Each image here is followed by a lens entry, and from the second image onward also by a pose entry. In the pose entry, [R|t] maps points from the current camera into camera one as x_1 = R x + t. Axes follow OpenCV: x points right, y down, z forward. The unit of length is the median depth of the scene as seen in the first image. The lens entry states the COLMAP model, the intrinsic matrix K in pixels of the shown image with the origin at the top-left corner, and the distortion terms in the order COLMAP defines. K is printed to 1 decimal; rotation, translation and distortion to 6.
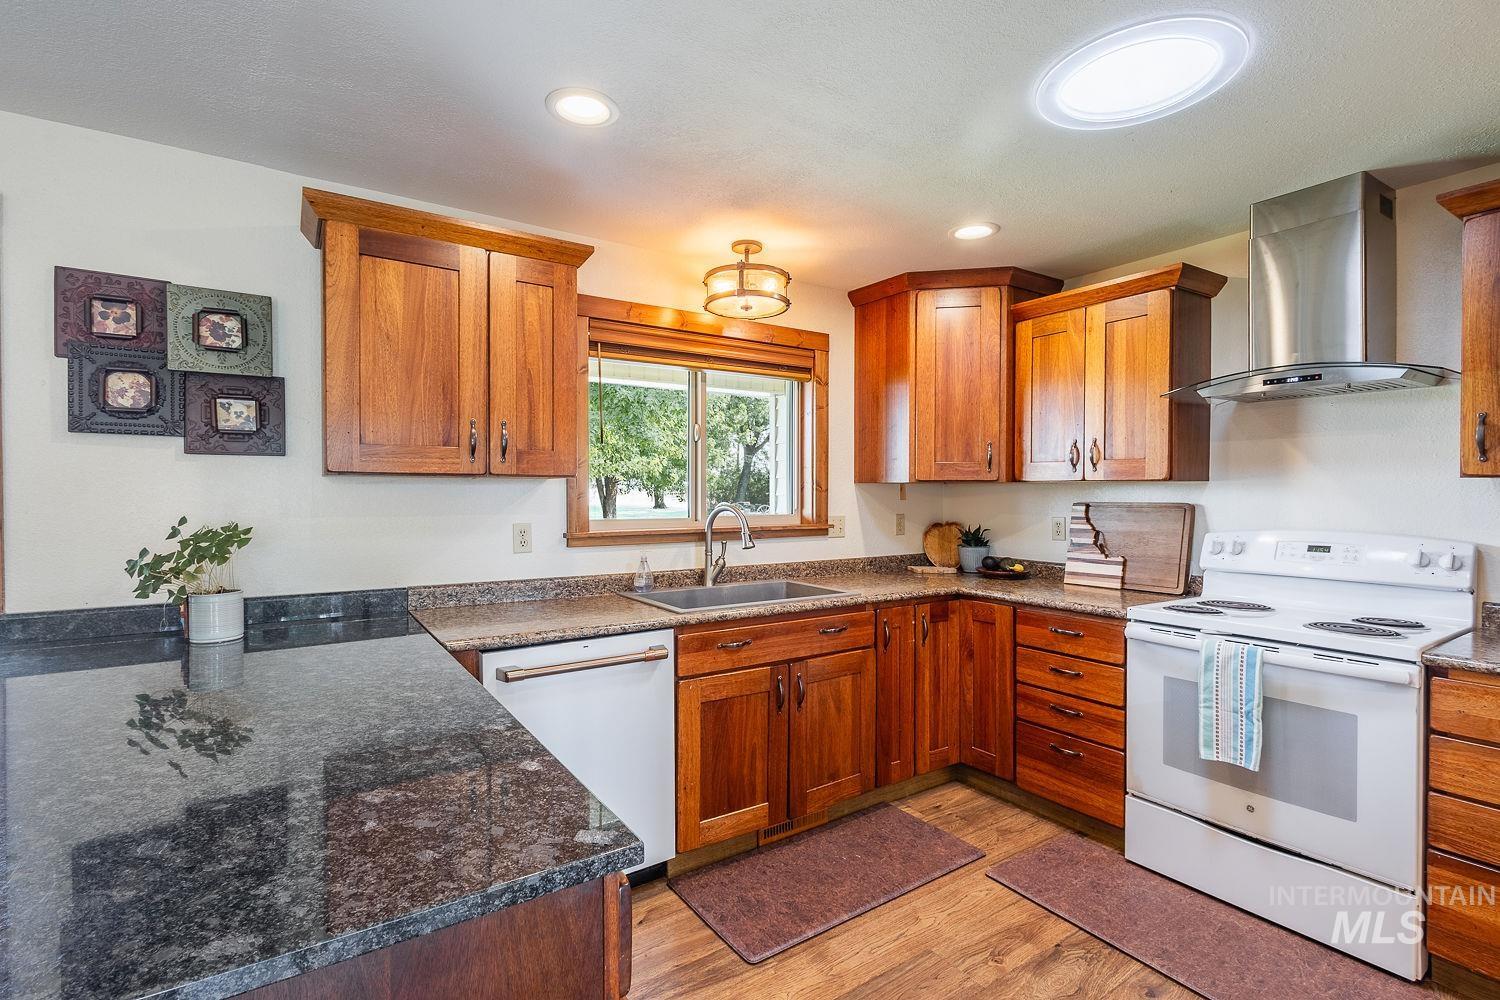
lens RADIAL K [[694.9, 0, 750.0], [0, 694.9, 500.0], [0, 0, 1]] dist [0.006400, -0.001467]
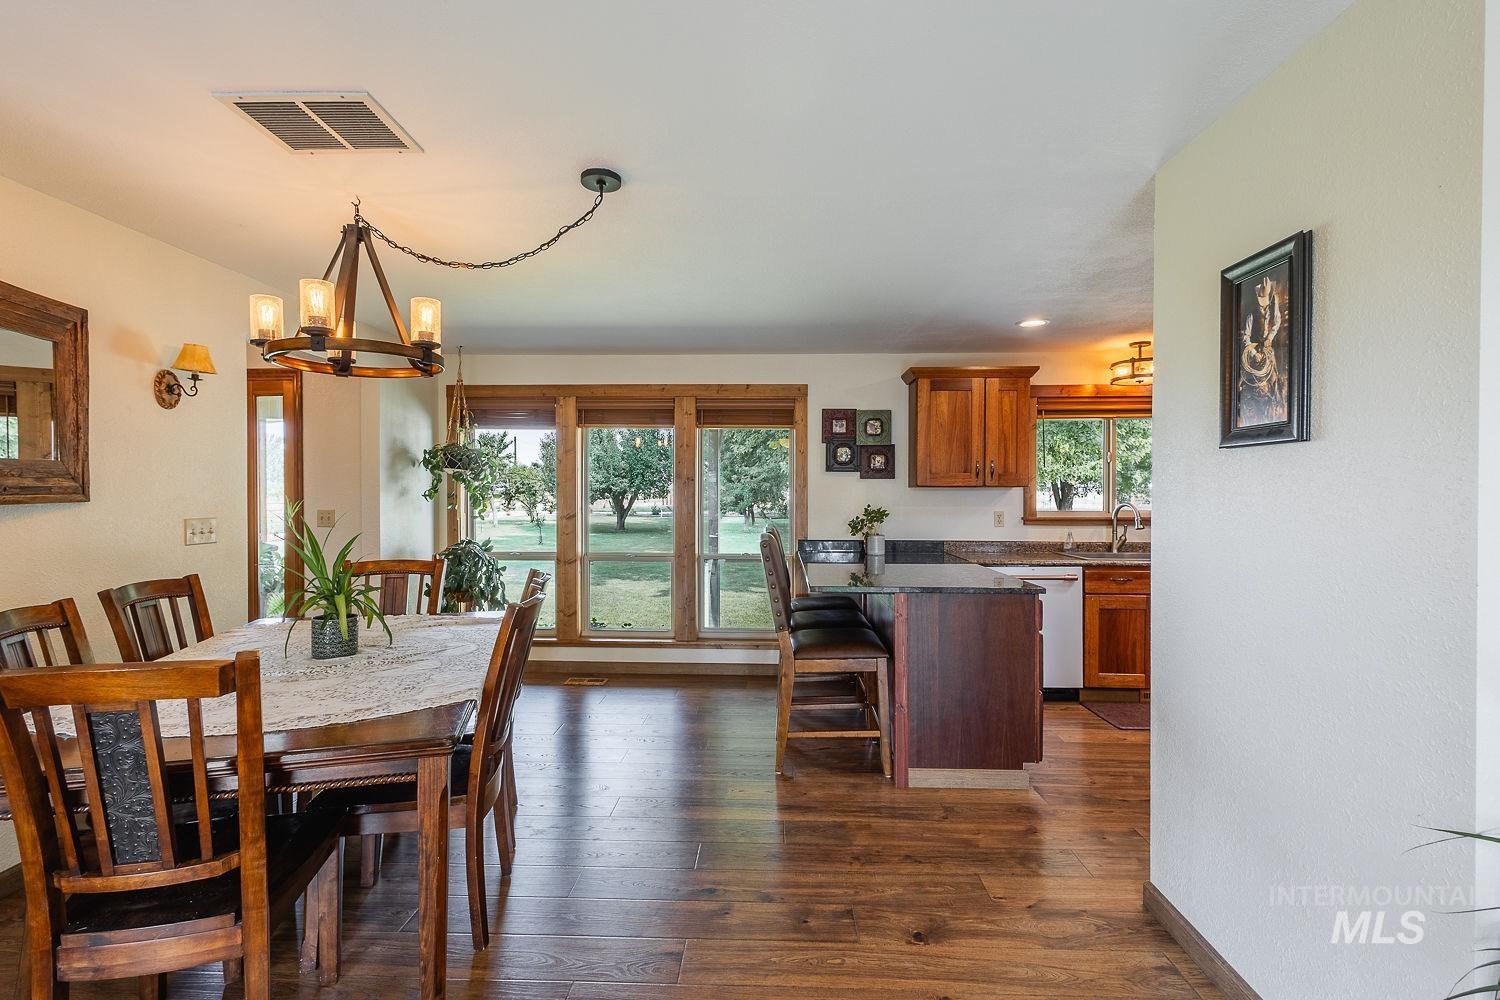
lens RADIAL K [[694.9, 0, 750.0], [0, 694.9, 500.0], [0, 0, 1]] dist [0.006400, -0.001467]
pose [[0.808402, 0.004046, -0.588617, 0.253396], [-0.006791, 0.999974, -0.002452, 0.013032], [0.588592, 0.005979, 0.808408, -0.989148]]
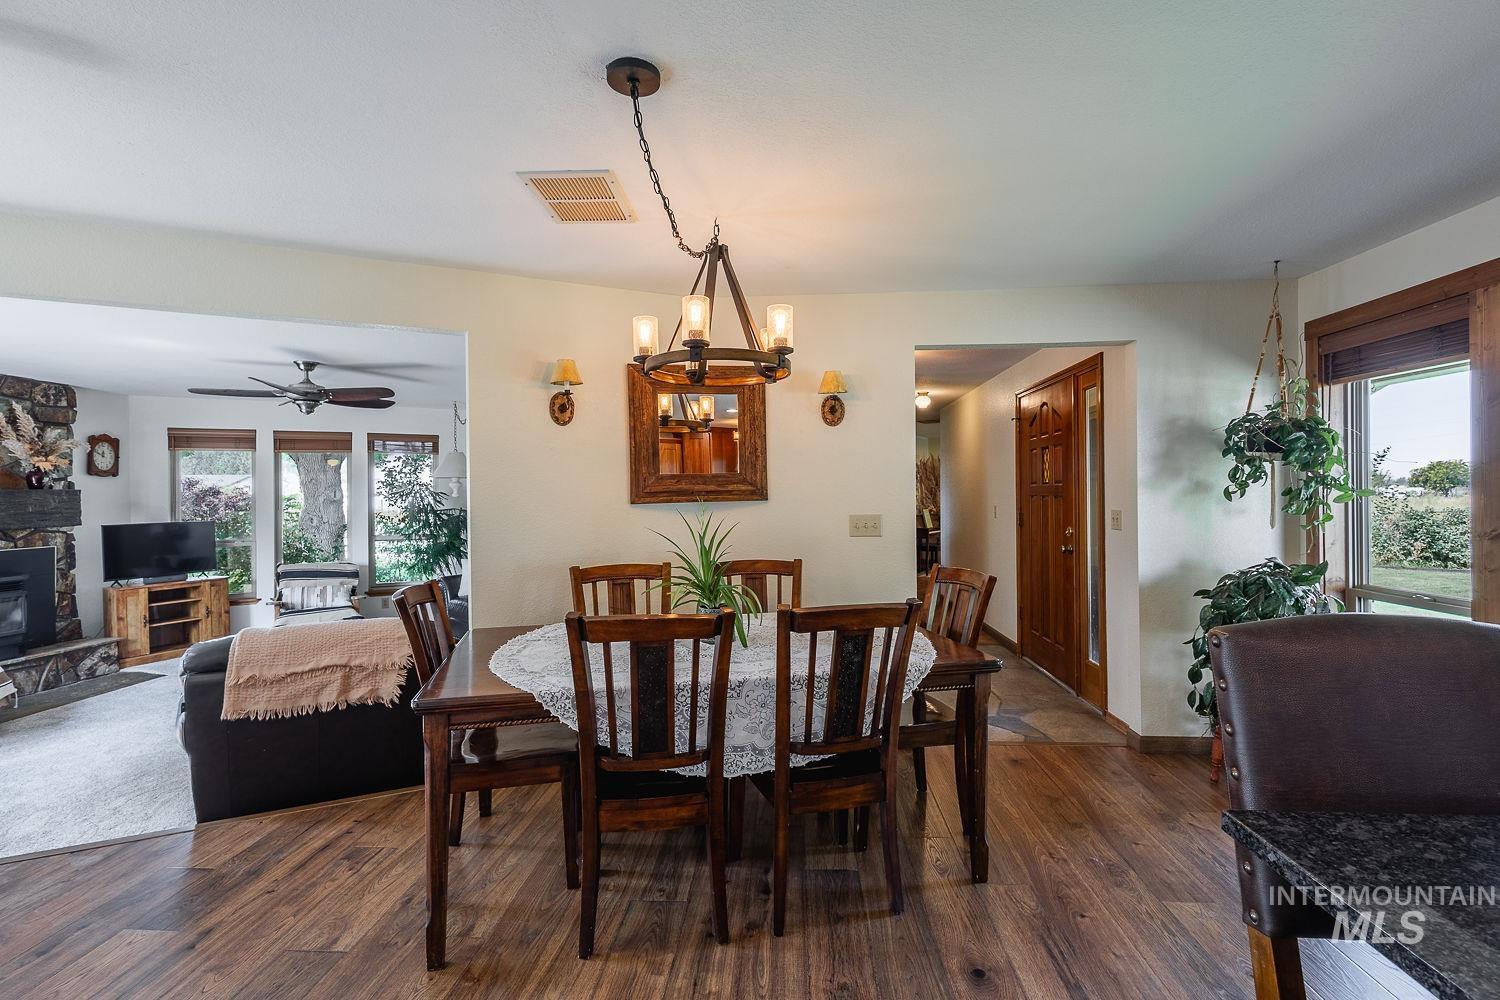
lens RADIAL K [[694.9, 0, 750.0], [0, 694.9, 500.0], [0, 0, 1]] dist [0.006400, -0.001467]
pose [[-0.610489, 0.009345, -0.791969, 0.038111], [-0.001472, 0.999915, 0.012933, 0.000575], [0.792023, 0.009061, -0.610424, 0.126373]]
